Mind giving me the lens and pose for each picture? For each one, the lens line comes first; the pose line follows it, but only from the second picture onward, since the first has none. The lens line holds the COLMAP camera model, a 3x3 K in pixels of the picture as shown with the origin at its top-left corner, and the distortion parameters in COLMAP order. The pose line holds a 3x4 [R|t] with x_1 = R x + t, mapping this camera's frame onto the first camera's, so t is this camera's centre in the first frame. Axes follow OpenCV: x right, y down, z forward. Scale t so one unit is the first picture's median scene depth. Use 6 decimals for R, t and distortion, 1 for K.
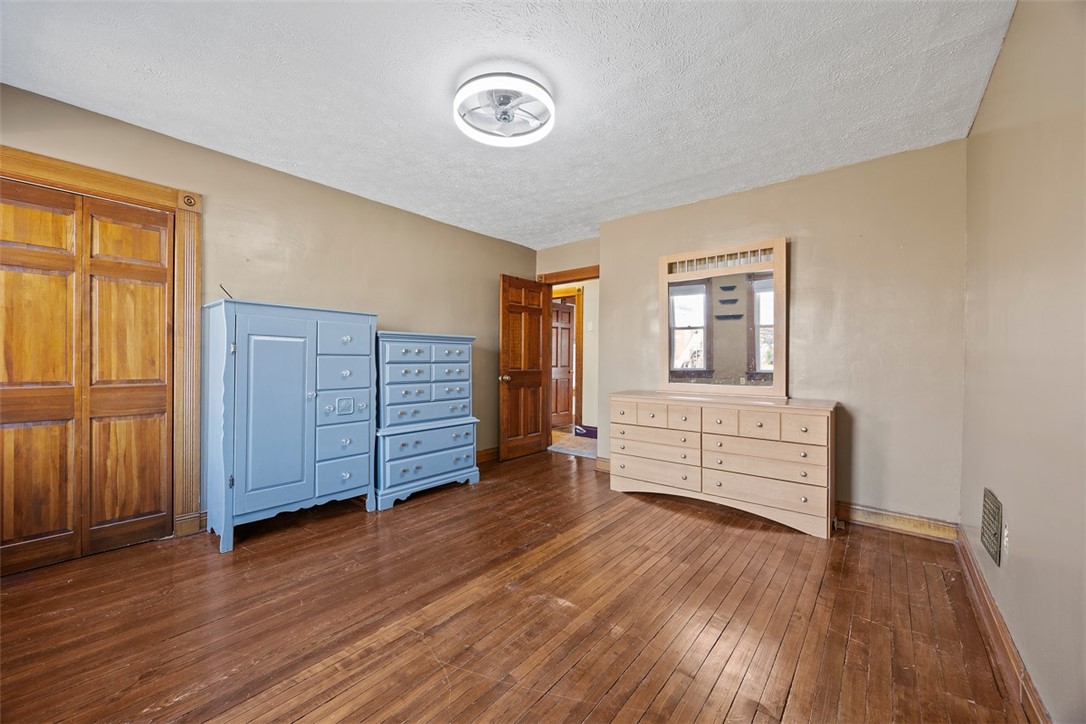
lens RADIAL K [[413.2, 0, 538.0], [0, 413.2, 359.0], [0, 0, 1]] dist [-0.002052, -0.000059]
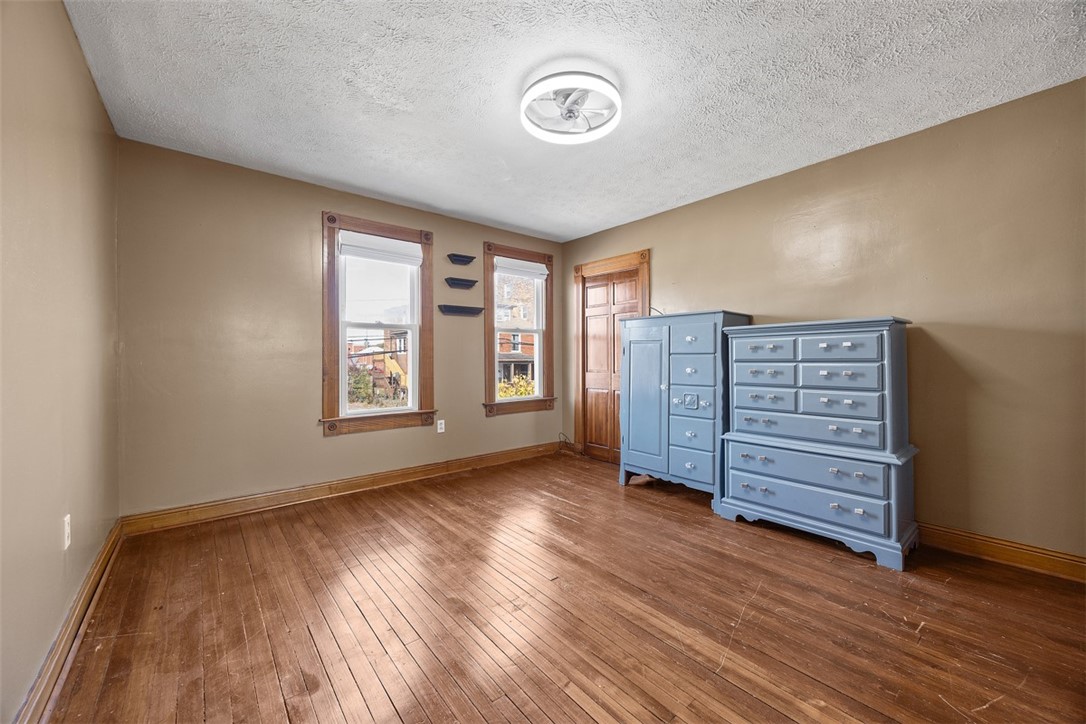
lens RADIAL K [[413.2, 0, 538.0], [0, 413.2, 359.0], [0, 0, 1]] dist [-0.002052, -0.000059]
pose [[-0.182549, -0.006255, -0.983177, 0.647086], [0.004003, 0.999967, -0.007105, 0.010245], [0.983189, -0.005233, -0.182518, 0.785006]]
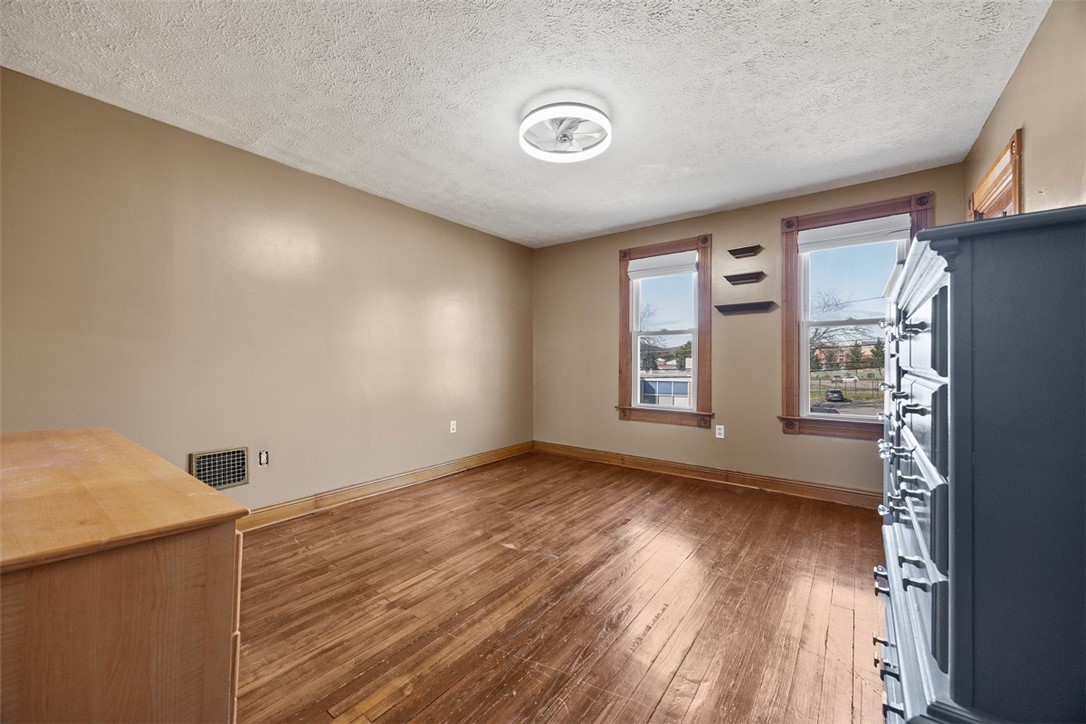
lens RADIAL K [[413.2, 0, 538.0], [0, 413.2, 359.0], [0, 0, 1]] dist [-0.002052, -0.000059]
pose [[-0.998933, -0.009784, -0.045133, 0.024700], [-0.009495, 0.999933, -0.006612, 0.004774], [0.045195, -0.006177, -0.998959, 1.482481]]
